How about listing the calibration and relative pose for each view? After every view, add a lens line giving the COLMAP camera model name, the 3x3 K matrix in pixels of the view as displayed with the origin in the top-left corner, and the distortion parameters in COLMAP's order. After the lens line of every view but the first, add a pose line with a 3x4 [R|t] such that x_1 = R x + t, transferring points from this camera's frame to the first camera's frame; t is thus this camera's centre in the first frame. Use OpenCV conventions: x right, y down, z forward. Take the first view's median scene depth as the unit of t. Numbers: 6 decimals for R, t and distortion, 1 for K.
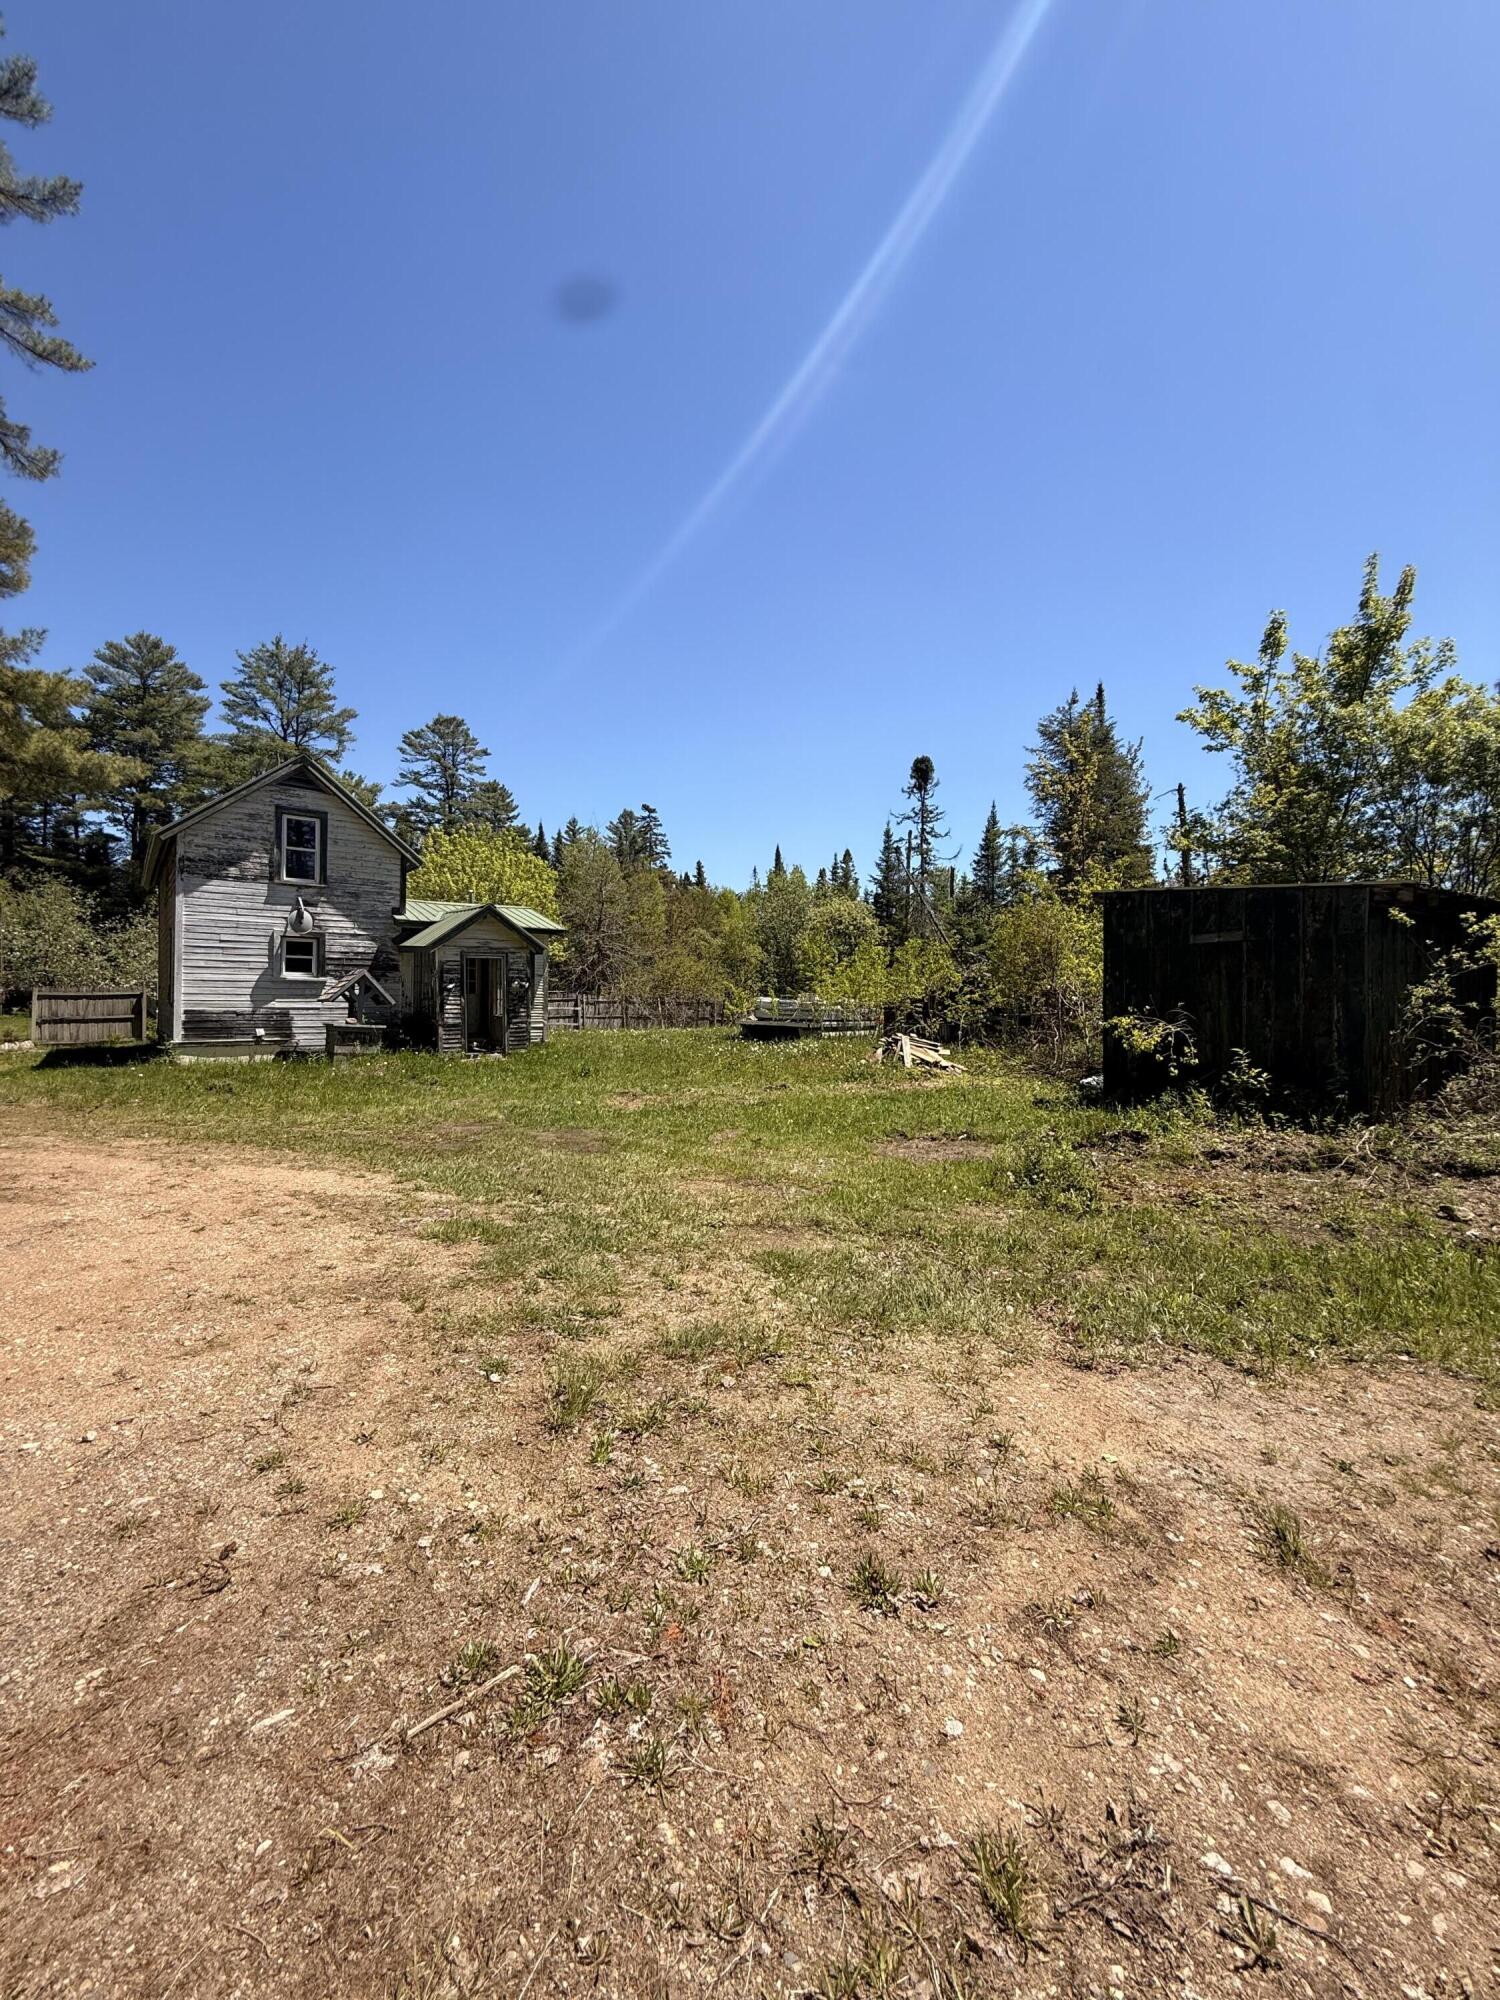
lens RADIAL K [[797.8, 0, 748.8], [0, 797.8, 993.9], [0, 0, 1]] dist [-0.000511, 0.000618]
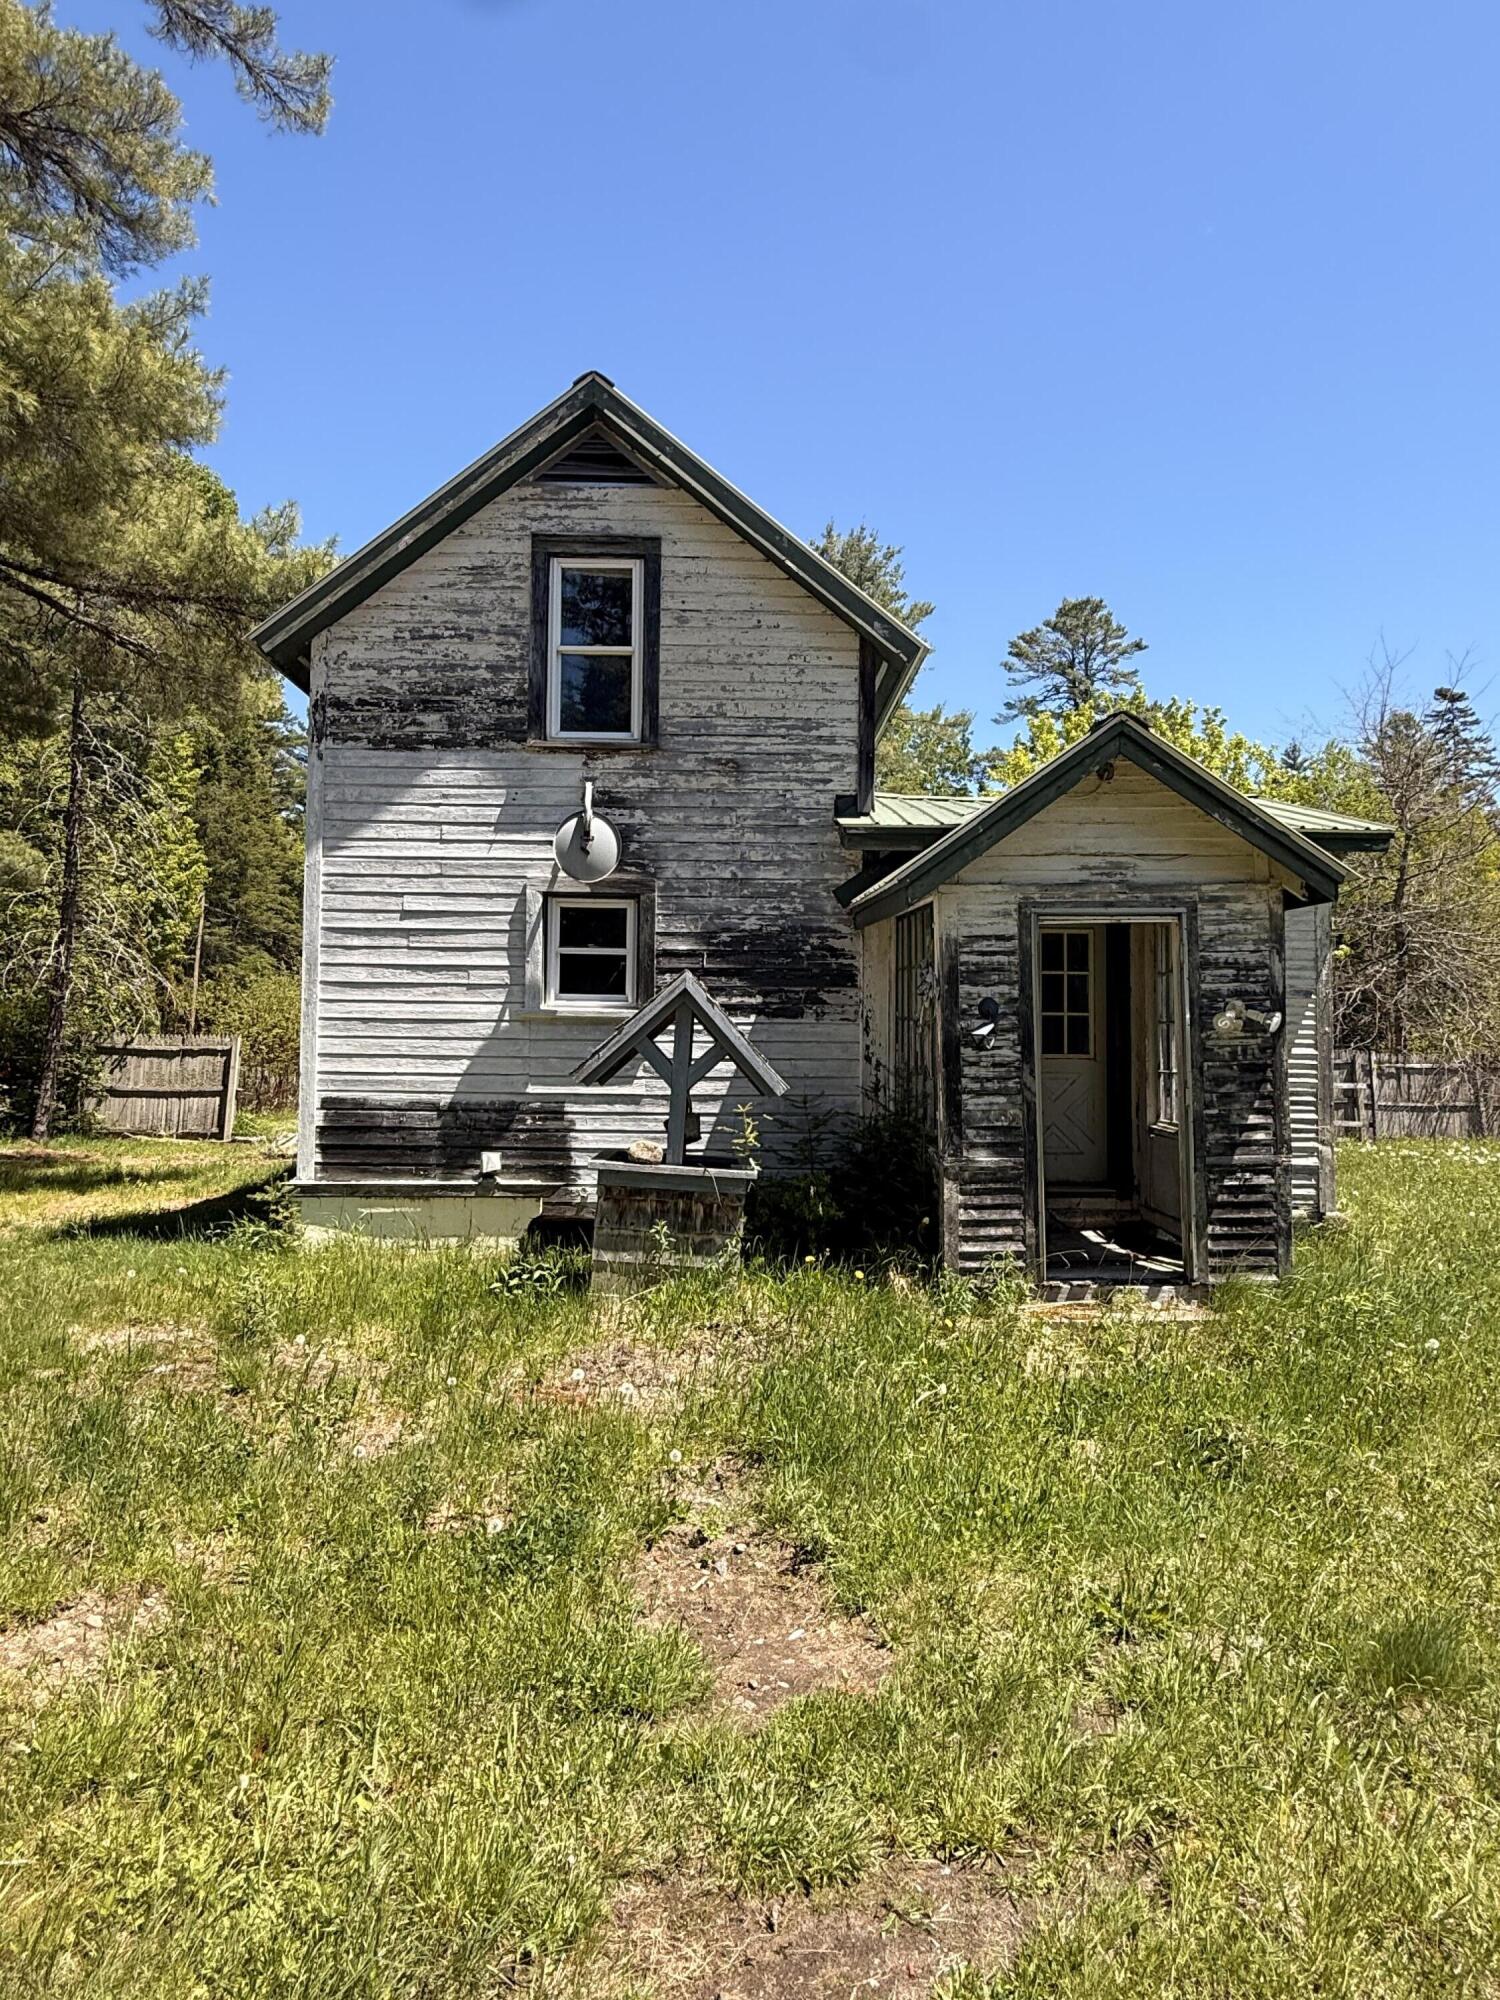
lens RADIAL K [[1175.5, 0, 748.4], [0, 1175.5, 997.5], [0, 0, 1]] dist [-0.003984, -0.000951]
pose [[0.798331, -0.026623, -0.601630, -0.182756], [0.000836, 0.999070, -0.043100, -0.002975], [0.602218, 0.033905, 0.797611, 0.588314]]
